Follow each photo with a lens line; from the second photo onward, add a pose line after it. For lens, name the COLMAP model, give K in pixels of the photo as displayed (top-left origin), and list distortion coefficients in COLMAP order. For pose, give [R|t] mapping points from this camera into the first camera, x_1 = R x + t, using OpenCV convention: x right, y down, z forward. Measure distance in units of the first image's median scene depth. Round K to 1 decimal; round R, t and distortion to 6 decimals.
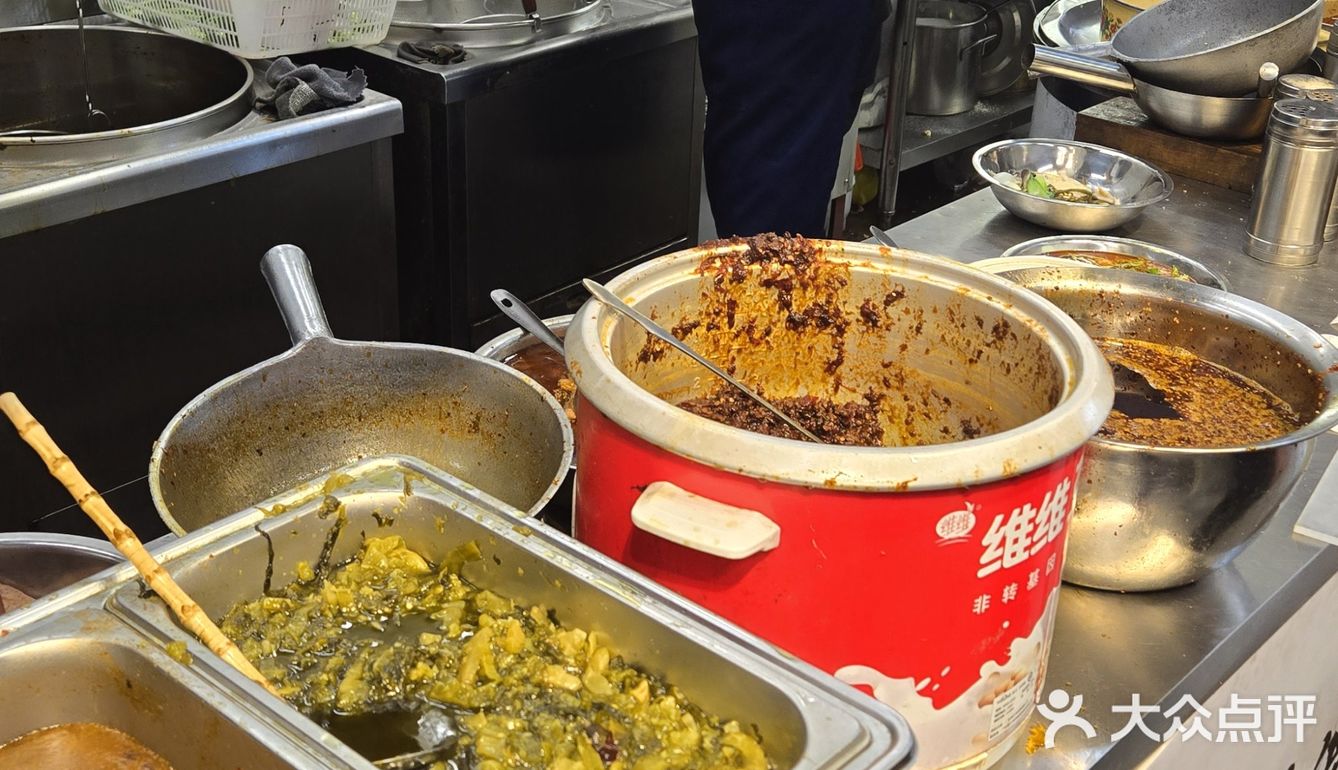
lens RADIAL K [[1611.8, 0, 675.4], [0, 1611.8, 387.3], [0, 0, 1]] dist [0.070959, 0.000000]
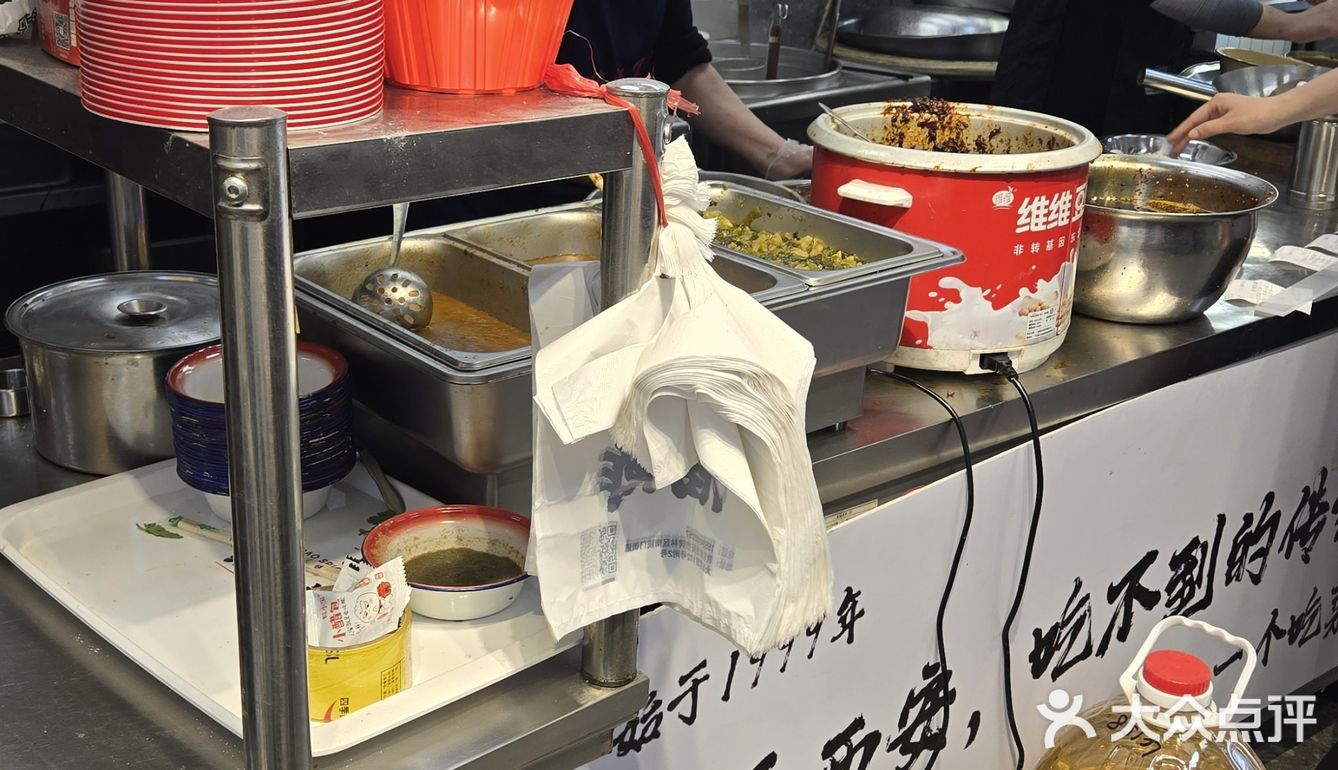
lens RADIAL K [[1611.8, 0, 662.2], [0, 1611.8, 384.3], [0, 0, 1]] dist [0.070959, 0.000000]
pose [[0.987689, 0.041676, -0.150775, 0.064255], [-0.057691, 0.992960, -0.103454, 0.494173], [0.145402, 0.110879, 0.983140, -0.896781]]
